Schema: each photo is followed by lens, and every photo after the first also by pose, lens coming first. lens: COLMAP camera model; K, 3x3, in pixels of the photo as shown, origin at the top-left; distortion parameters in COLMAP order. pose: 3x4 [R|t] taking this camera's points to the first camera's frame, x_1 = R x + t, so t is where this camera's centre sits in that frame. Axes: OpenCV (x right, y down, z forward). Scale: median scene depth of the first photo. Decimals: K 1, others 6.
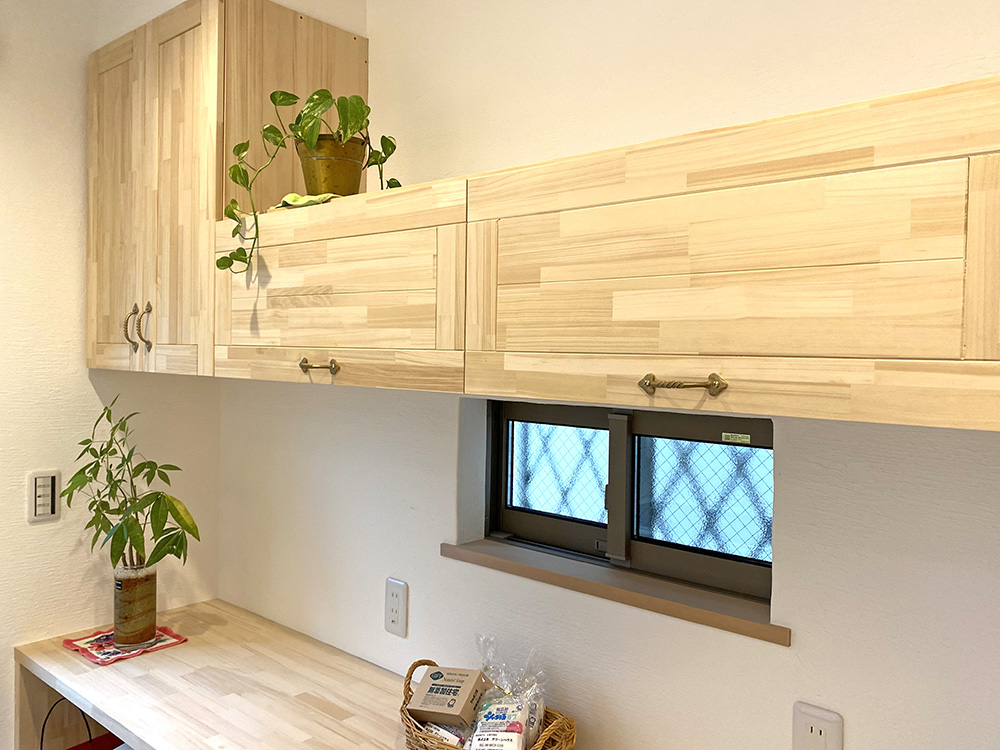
lens RADIAL K [[797.6, 0, 498.0], [0, 797.6, 358.0], [0, 0, 1]] dist [0.012348, 0.003076]
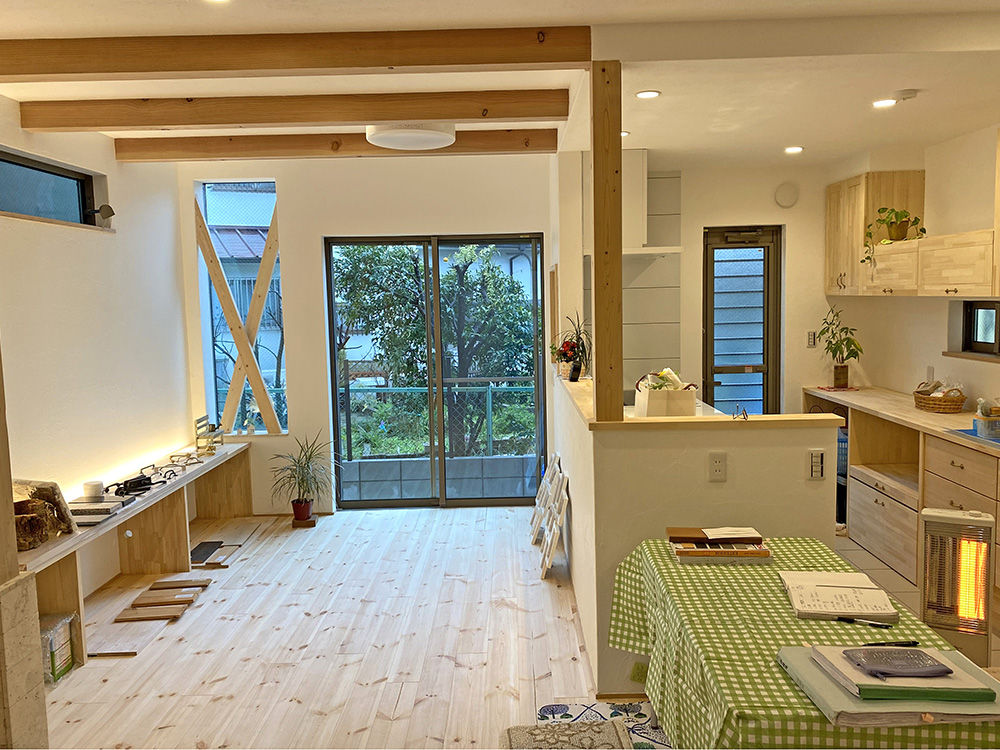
lens RADIAL K [[780.9, 0, 500.0], [0, 780.9, 375.0], [0, 0, 1]] dist [-0.000531, -0.003649]
pose [[0.644398, 0.044832, -0.763375, 1.013985], [0.029724, 0.996057, 0.083589, 0.032290], [0.764112, -0.076555, 0.640525, -1.956068]]
